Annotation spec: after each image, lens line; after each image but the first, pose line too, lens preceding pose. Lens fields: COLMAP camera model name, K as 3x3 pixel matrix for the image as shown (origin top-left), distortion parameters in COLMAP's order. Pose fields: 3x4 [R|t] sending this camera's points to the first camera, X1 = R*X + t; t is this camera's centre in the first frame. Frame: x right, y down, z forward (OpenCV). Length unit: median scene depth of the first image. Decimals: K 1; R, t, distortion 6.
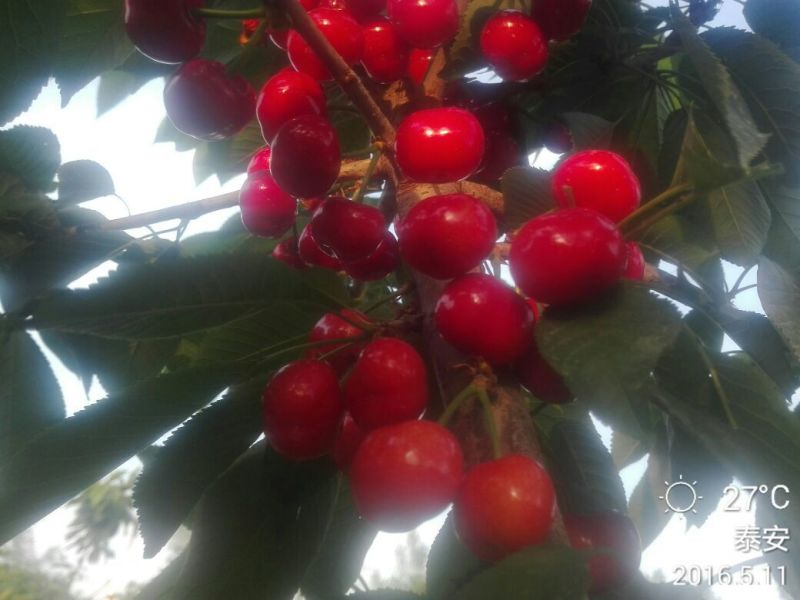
lens RADIAL K [[604.9, 0, 379.9], [0, 604.9, 299.3], [0, 0, 1]] dist [0.061119, -0.148369]
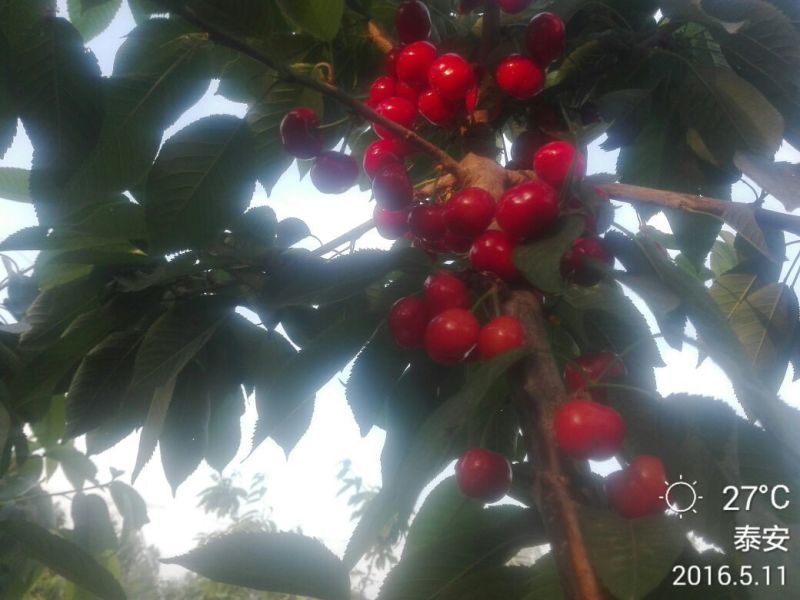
lens RADIAL K [[586.8, 0, 400.0], [0, 586.8, 300.0], [0, 0, 1]] dist [0.094325, -0.127073]
pose [[0.927723, -0.190398, -0.321059, 0.324449], [0.189747, 0.981257, -0.033626, 0.124372], [0.321444, -0.029725, 0.946462, -0.522464]]
